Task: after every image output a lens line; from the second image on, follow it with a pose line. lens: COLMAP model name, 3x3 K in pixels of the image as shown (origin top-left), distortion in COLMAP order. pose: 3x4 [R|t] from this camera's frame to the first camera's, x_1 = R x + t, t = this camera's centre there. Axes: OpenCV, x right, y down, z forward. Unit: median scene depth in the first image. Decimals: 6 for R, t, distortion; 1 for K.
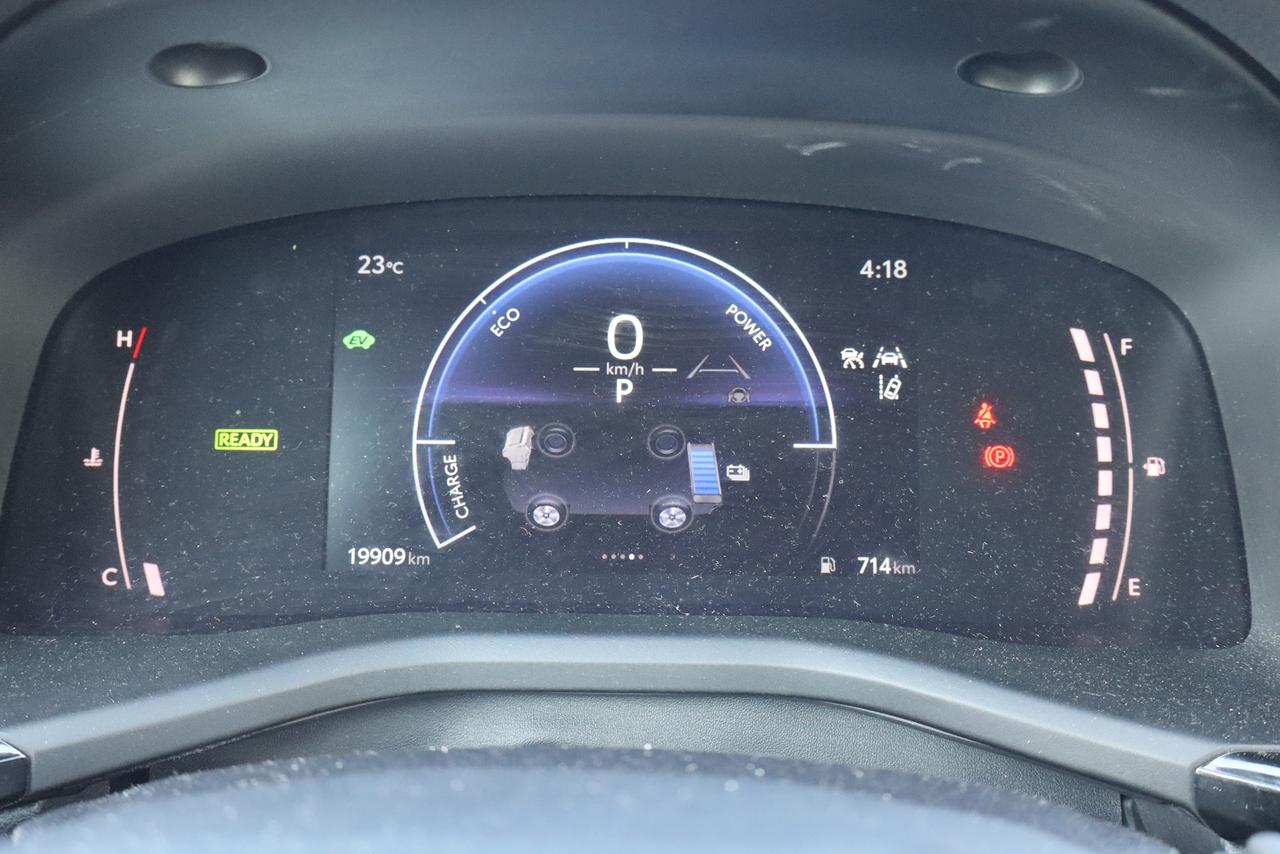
lens RADIAL K [[1509.4, 0, 644.5], [0, 1509.4, 432.0], [0, 0, 1]] dist [0.032493, 0.000000]
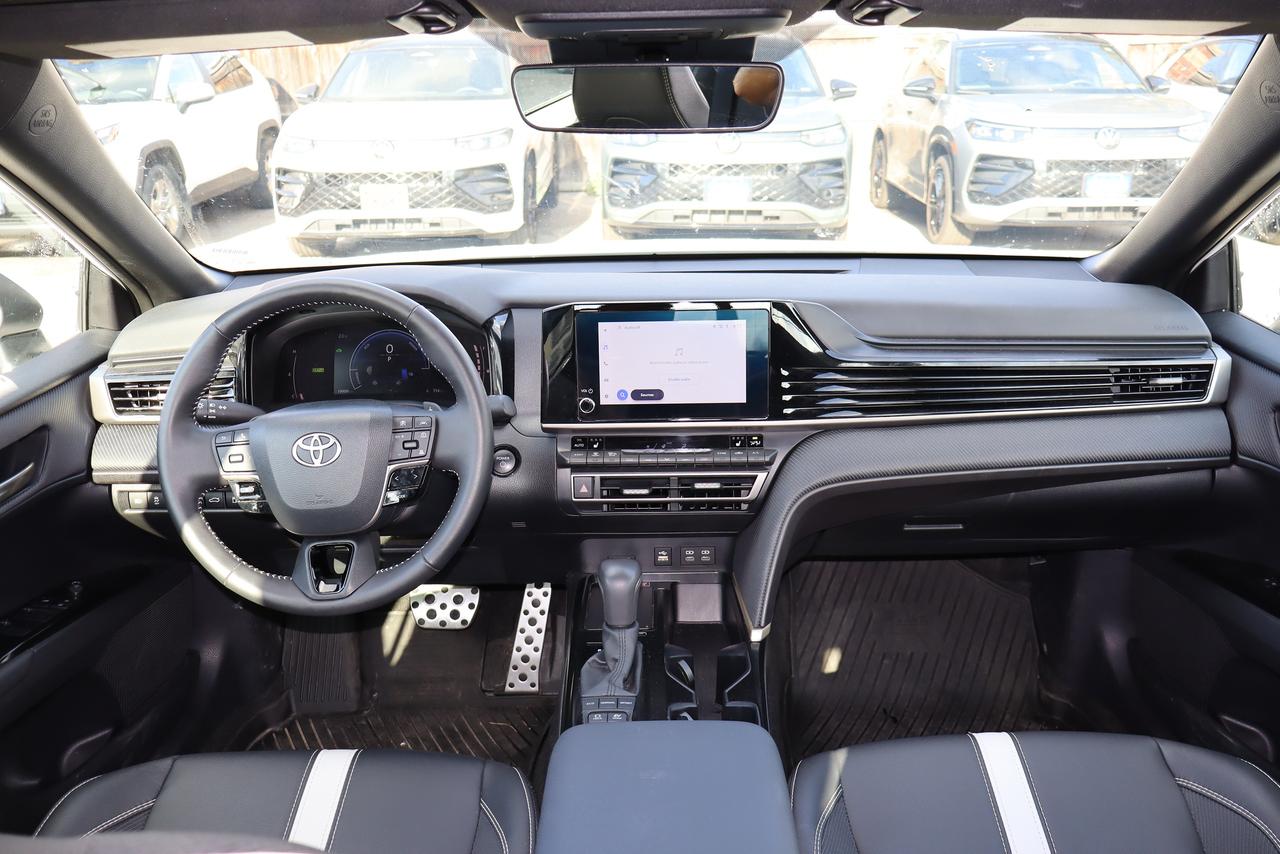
lens RADIAL K [[1077.9, 0, 633.5], [0, 1077.9, 431.1], [0, 0, 1]] dist [-0.011152, 0.014830]
pose [[0.999643, -0.023975, -0.011817, 0.877703], [0.024376, 0.999088, 0.035056, 0.112950], [0.010966, -0.035332, 0.999315, -2.754538]]
